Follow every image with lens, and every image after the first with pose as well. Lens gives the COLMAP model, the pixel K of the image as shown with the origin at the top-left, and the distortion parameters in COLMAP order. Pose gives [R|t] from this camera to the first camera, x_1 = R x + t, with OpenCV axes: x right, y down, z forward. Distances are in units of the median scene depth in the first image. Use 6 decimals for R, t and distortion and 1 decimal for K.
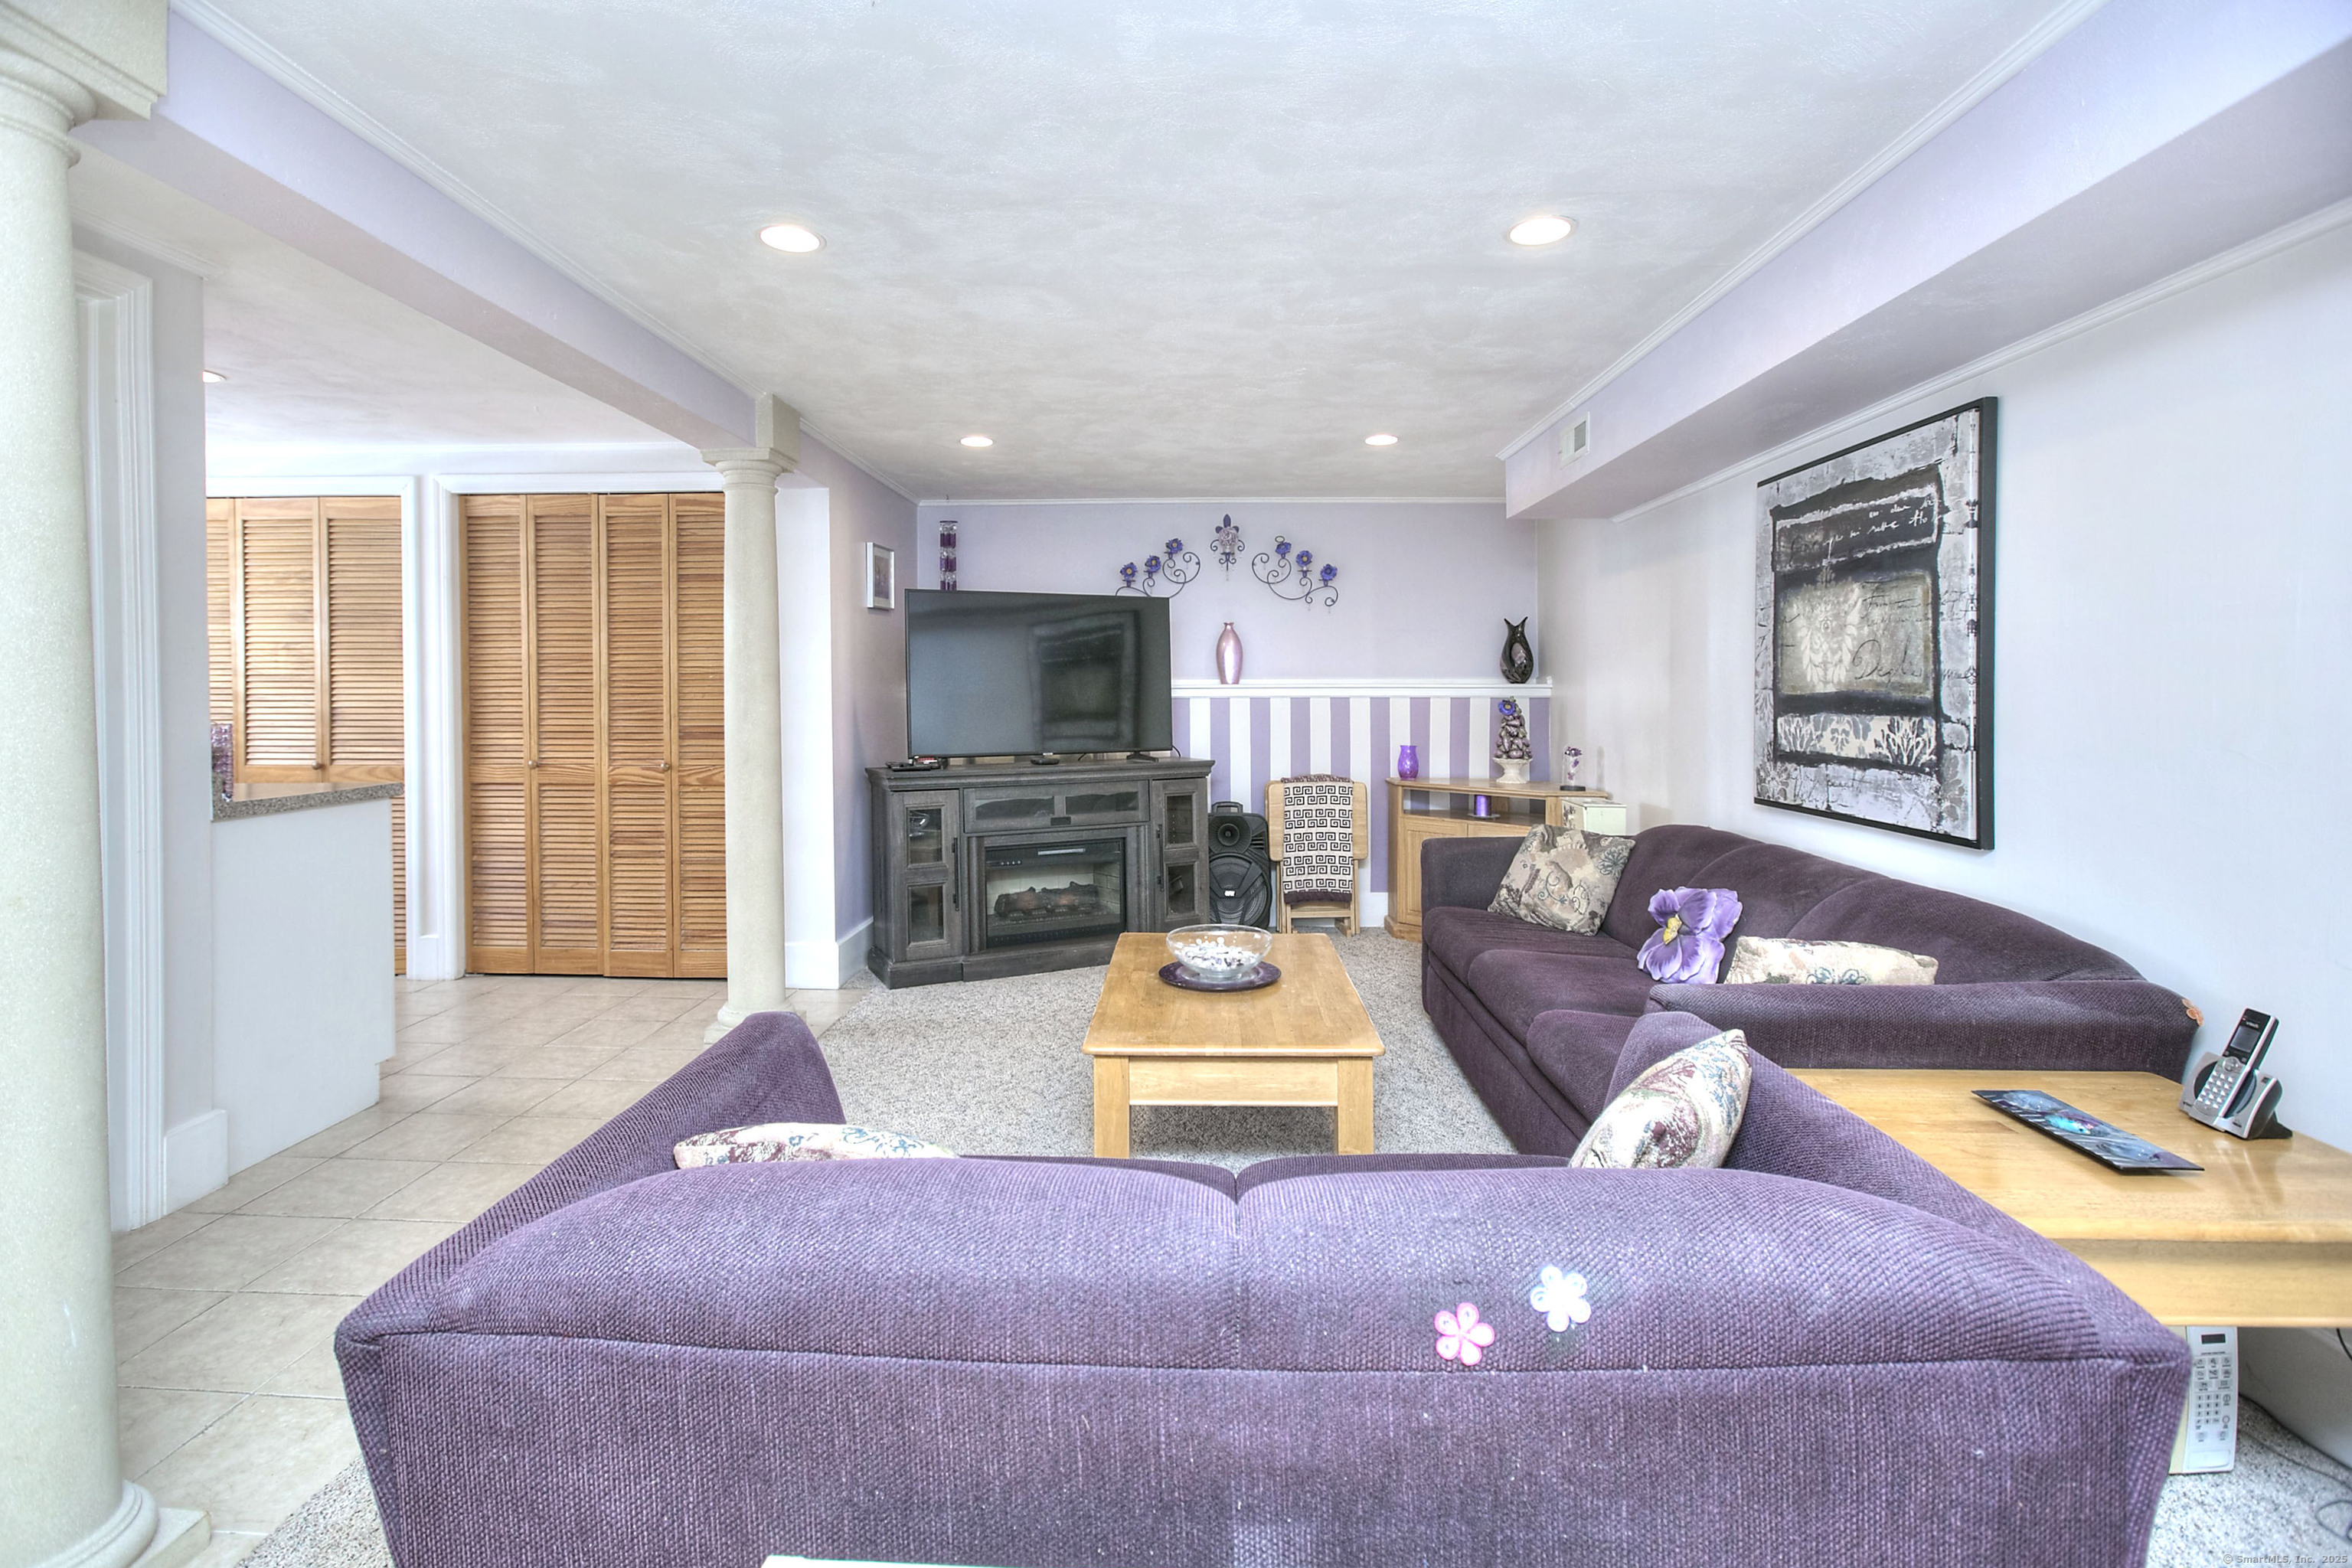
lens RADIAL K [[1114.2, 0, 1247.0], [0, 1114.2, 707.6], [0, 0, 1]] dist [-0.063232, 0.070154]
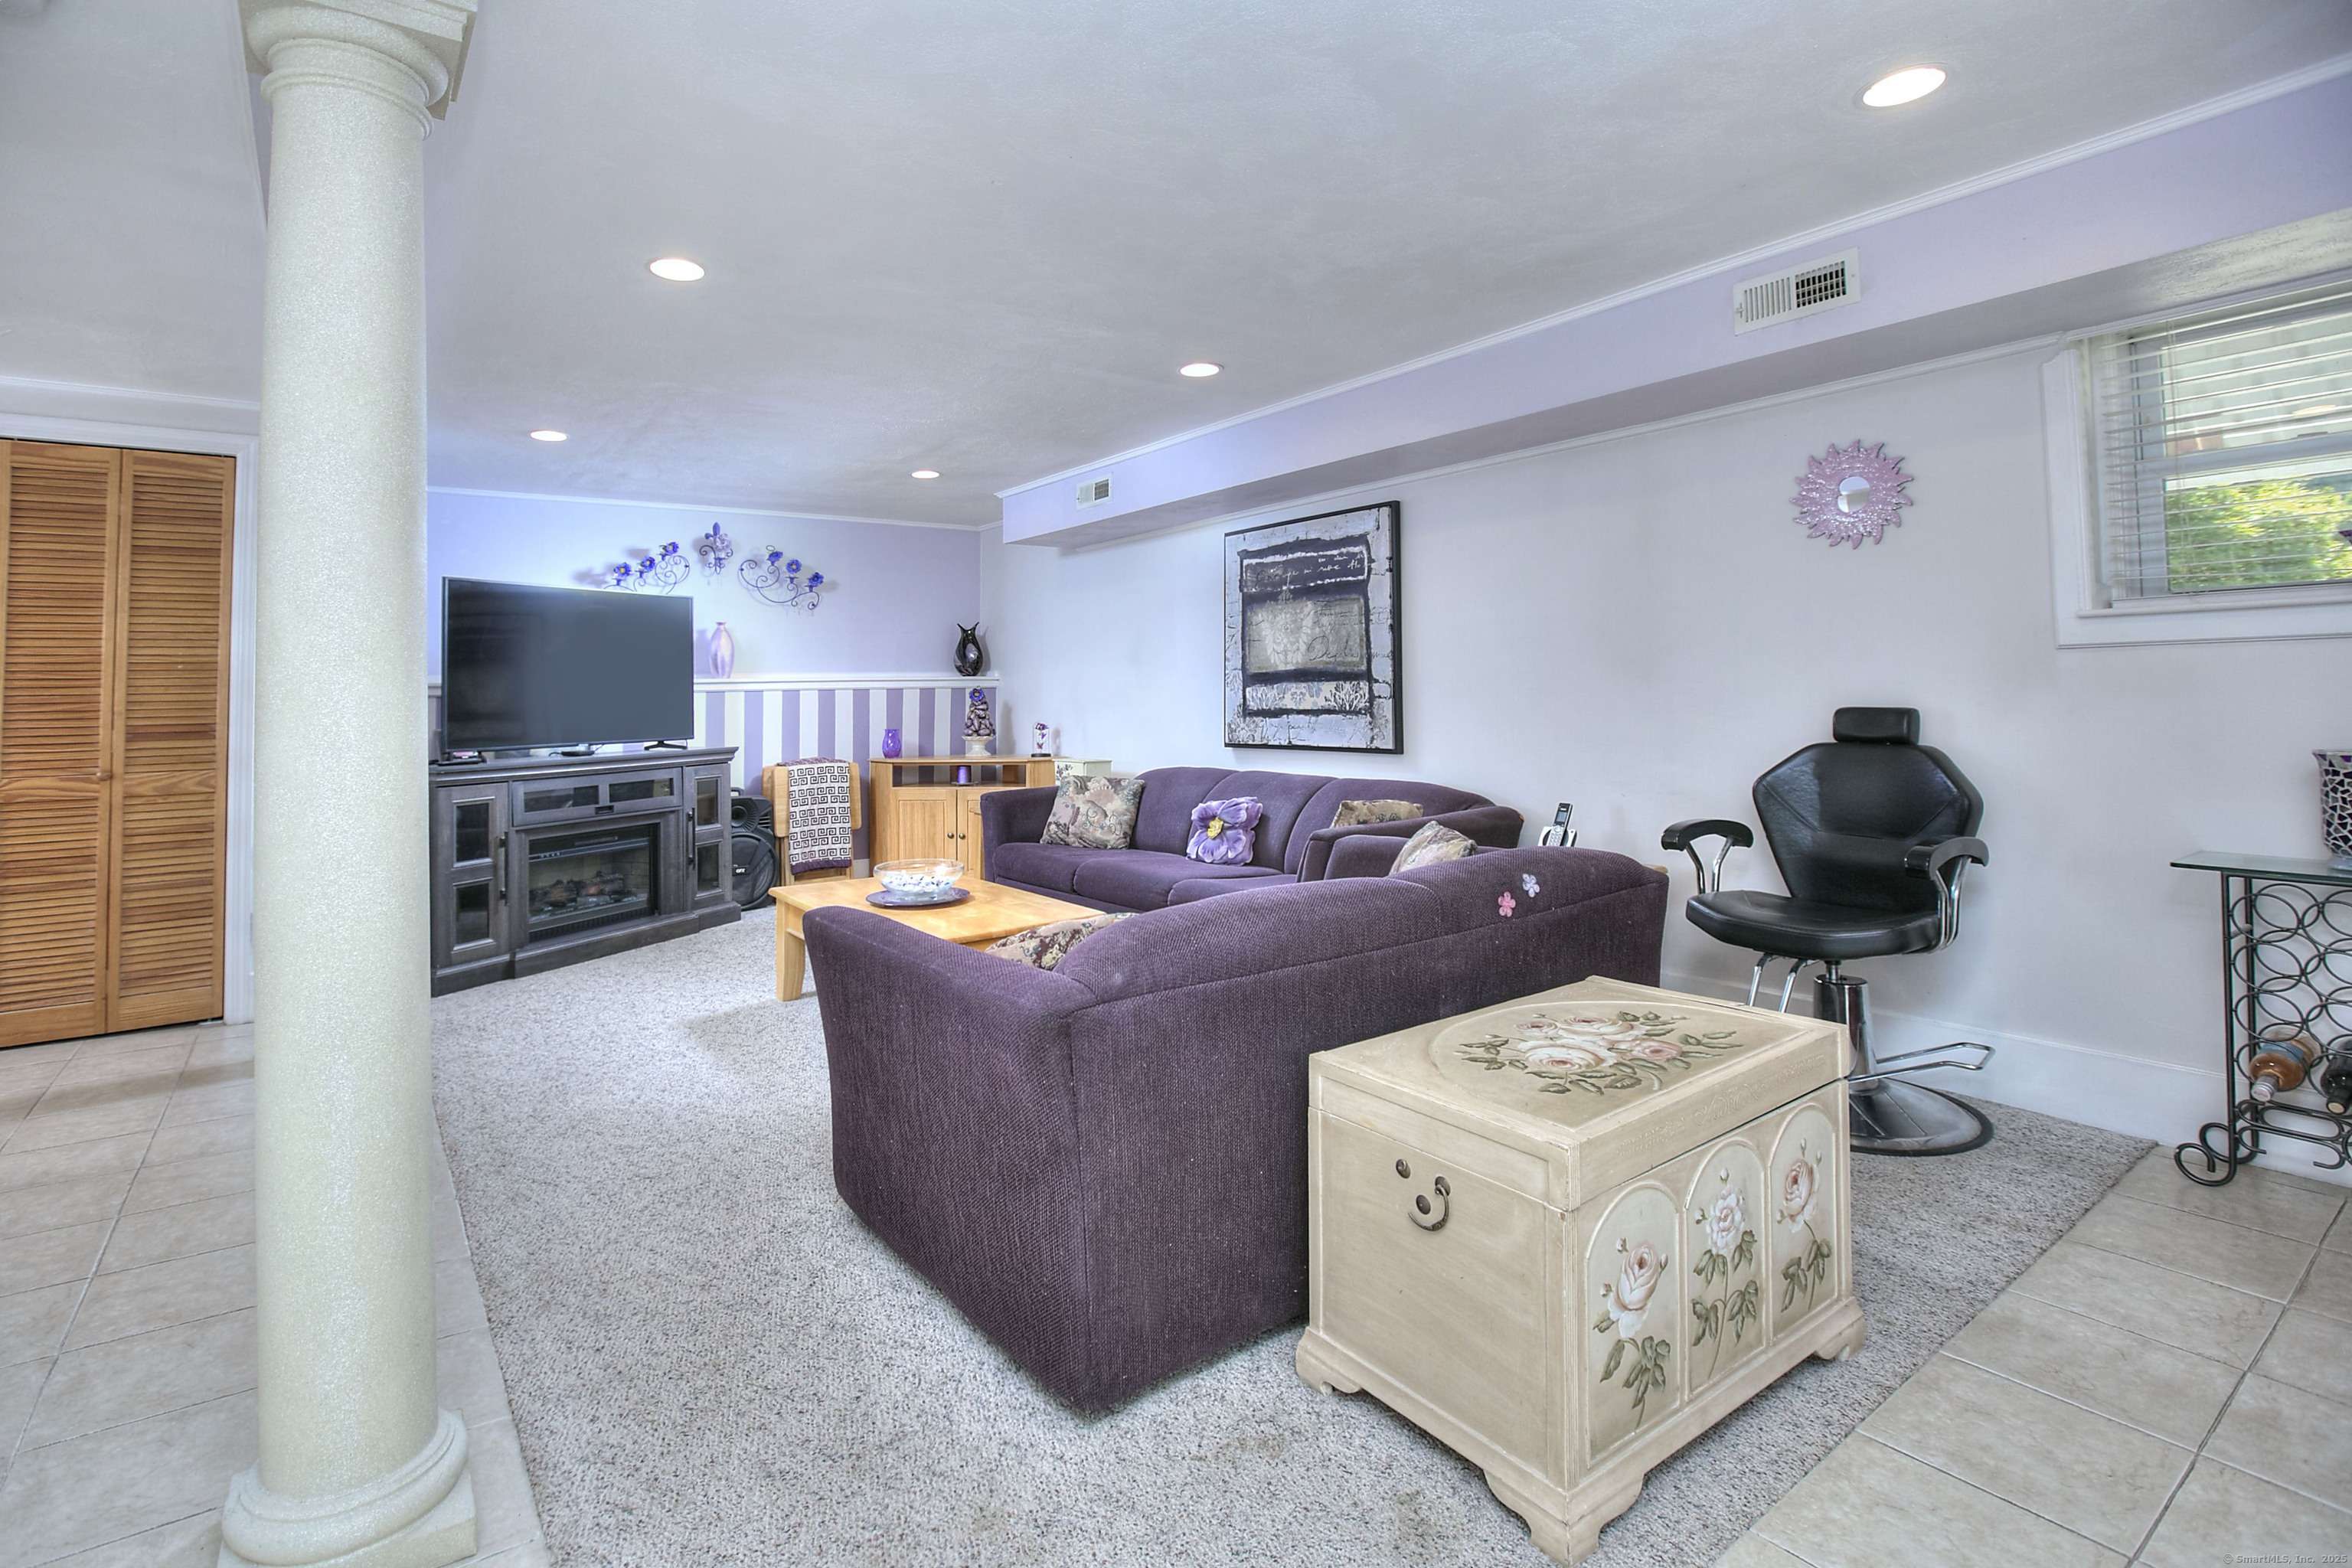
lens RADIAL K [[1012.0, 0, 1180.9], [0, 1012.0, 650.8], [0, 0, 1]] dist [-0.027687, 0.010335]
pose [[0.822253, 0.007459, 0.569073, -0.300001], [0.026851, 0.998292, -0.051882, 0.021424], [-0.568488, 0.057940, 0.820649, -0.077490]]
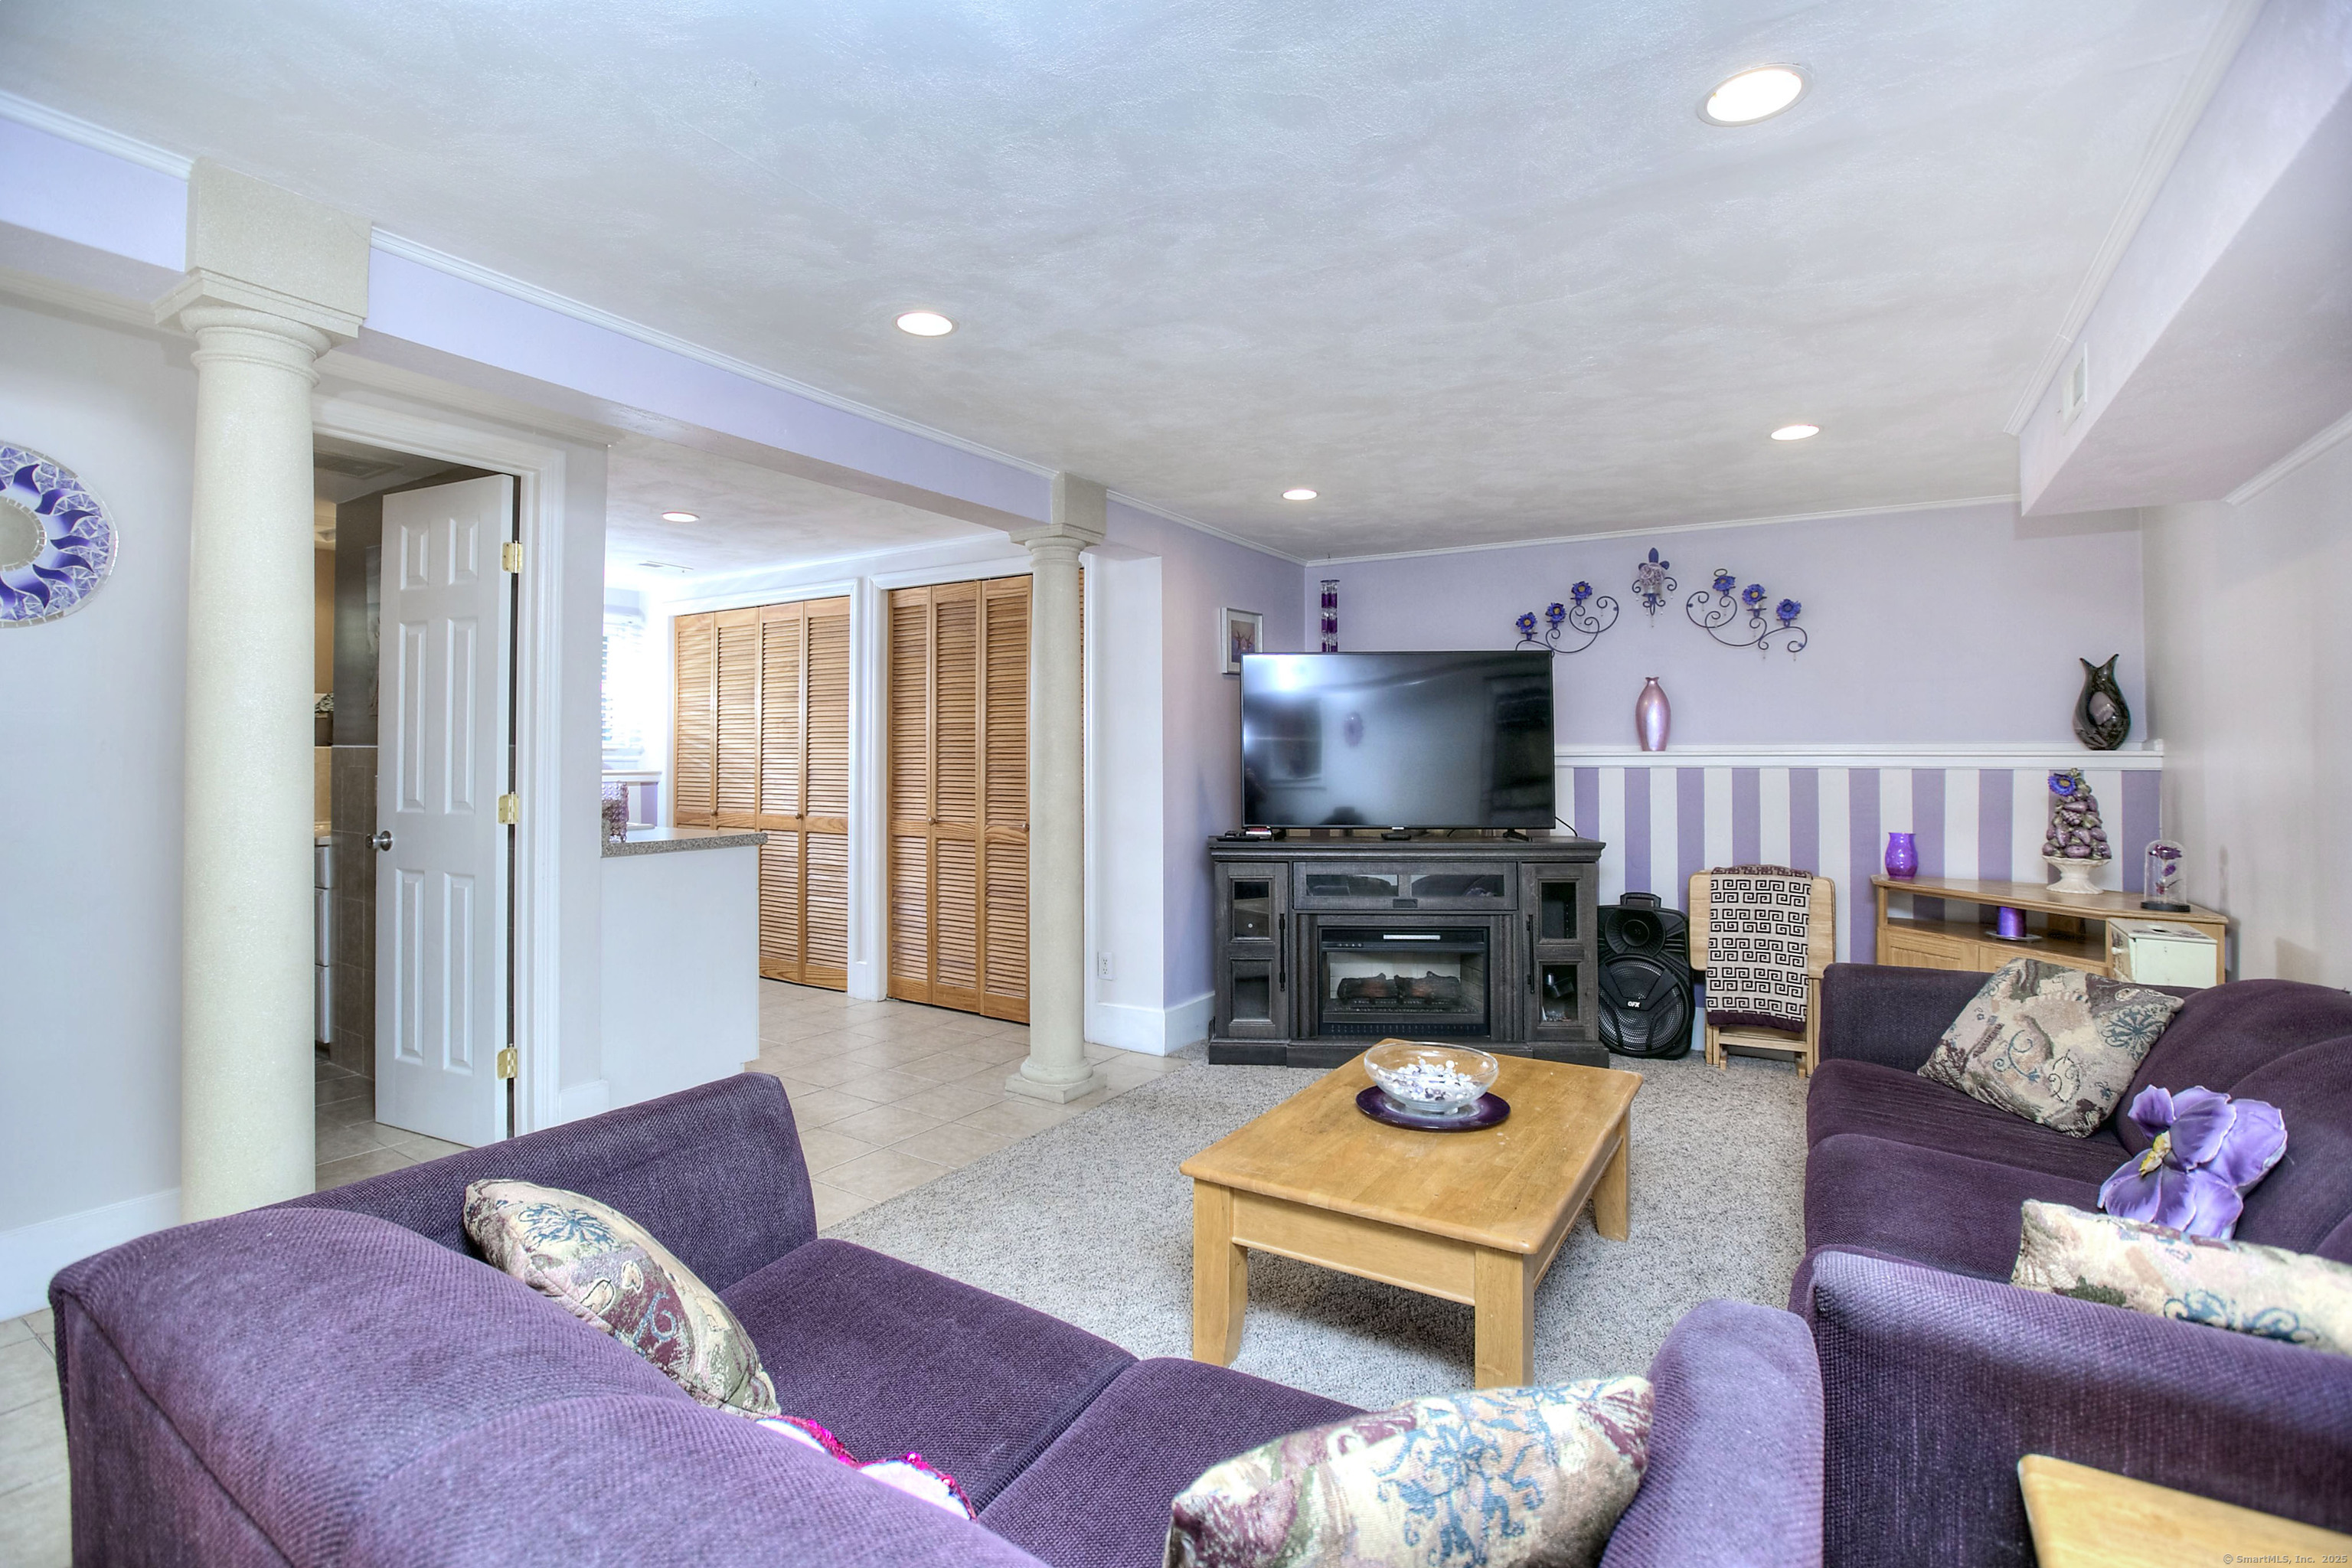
lens RADIAL K [[1141.0, 0, 1172.3], [0, 1141.0, 742.4], [0, 0, 1]] dist [-0.039213, 0.015920]
pose [[0.843456, -0.002086, -0.537194, 0.196948], [-0.011932, 0.999673, -0.022616, -0.006059], [0.537065, 0.025486, 0.843156, 0.134574]]
